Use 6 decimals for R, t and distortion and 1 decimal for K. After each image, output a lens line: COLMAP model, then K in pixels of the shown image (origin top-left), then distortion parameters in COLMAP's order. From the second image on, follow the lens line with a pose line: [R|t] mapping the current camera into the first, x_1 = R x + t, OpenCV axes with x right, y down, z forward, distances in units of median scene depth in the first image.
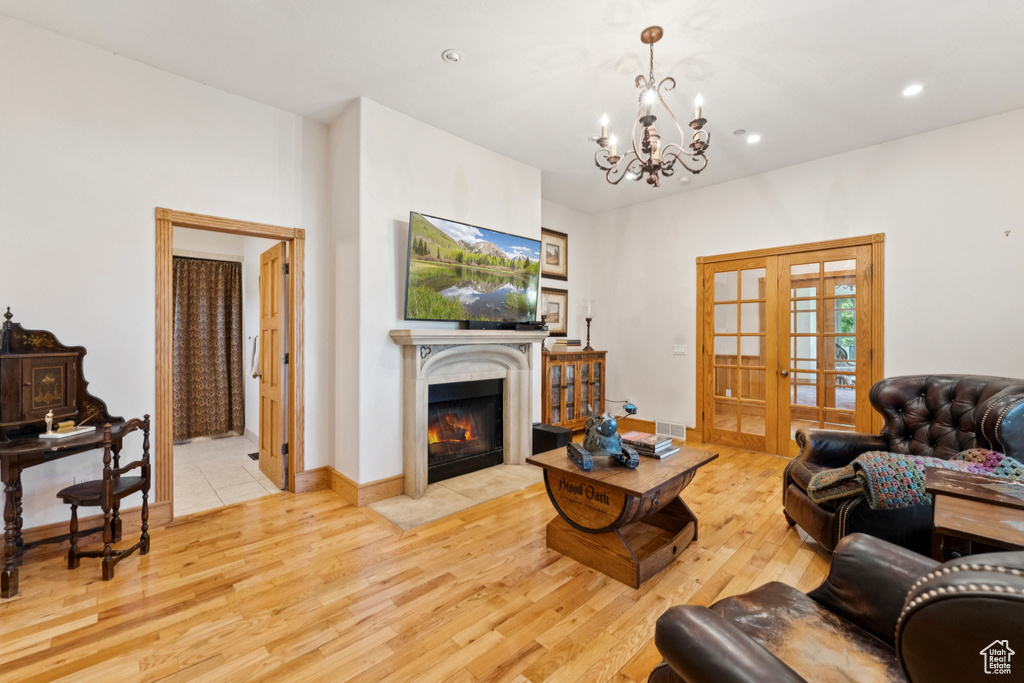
lens RADIAL K [[418.4, 0, 512.0], [0, 418.4, 341.5], [0, 0, 1]] dist [-0.001252, -0.000150]
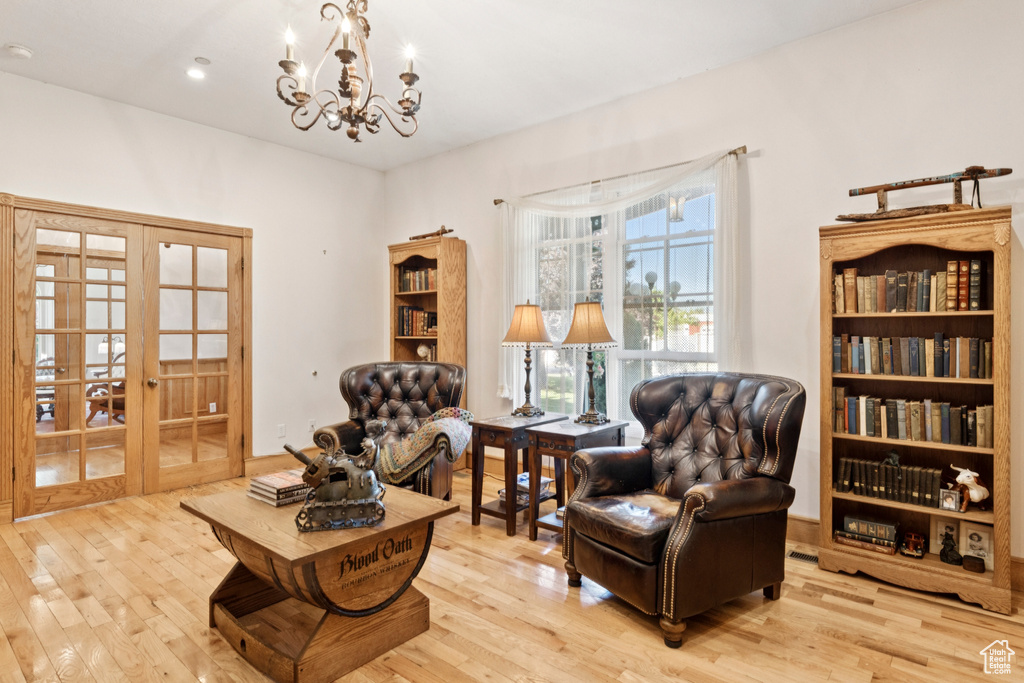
lens RADIAL K [[546.9, 0, 512.4], [0, 546.9, 335.1], [0, 0, 1]] dist [0.000907, 0.000096]
pose [[-0.099306, -0.006937, 0.995033, -1.640298], [0.016133, 0.999833, 0.008580, -0.032517], [-0.994926, 0.016905, -0.099178, 1.840634]]
